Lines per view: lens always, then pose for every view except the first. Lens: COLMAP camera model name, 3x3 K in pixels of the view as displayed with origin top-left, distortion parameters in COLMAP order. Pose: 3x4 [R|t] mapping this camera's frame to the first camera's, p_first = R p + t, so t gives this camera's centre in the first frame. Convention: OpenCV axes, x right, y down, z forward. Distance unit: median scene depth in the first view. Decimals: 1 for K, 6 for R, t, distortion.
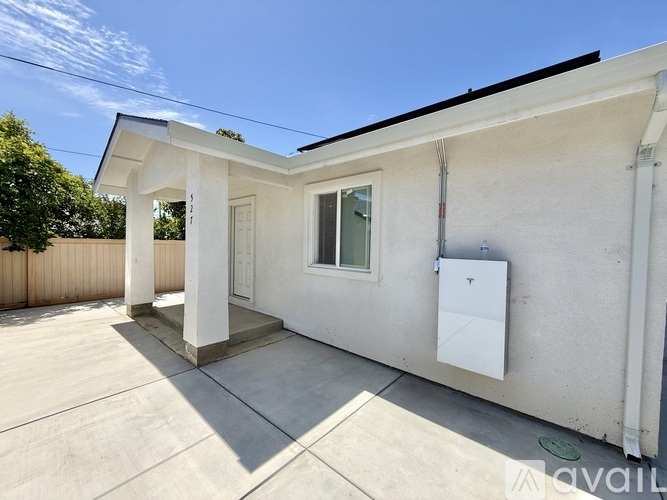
lens RADIAL K [[266.8, 0, 334.7], [0, 266.8, 251.7], [0, 0, 1]] dist [0.002850, 0.000591]
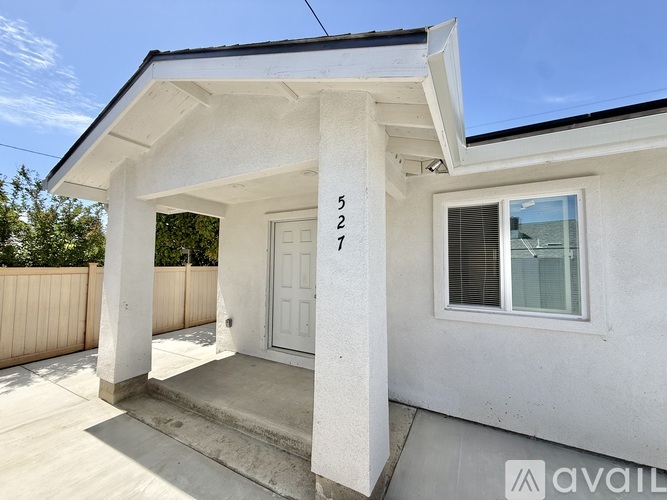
lens RADIAL K [[266.8, 0, 332.4], [0, 266.8, 249.5], [0, 0, 1]] dist [0.002850, 0.000591]
pose [[0.975580, 0.000852, 0.219645, -0.370483], [0.017077, 0.996671, -0.079718, -0.033845], [-0.218981, 0.081522, 0.972317, 0.260198]]
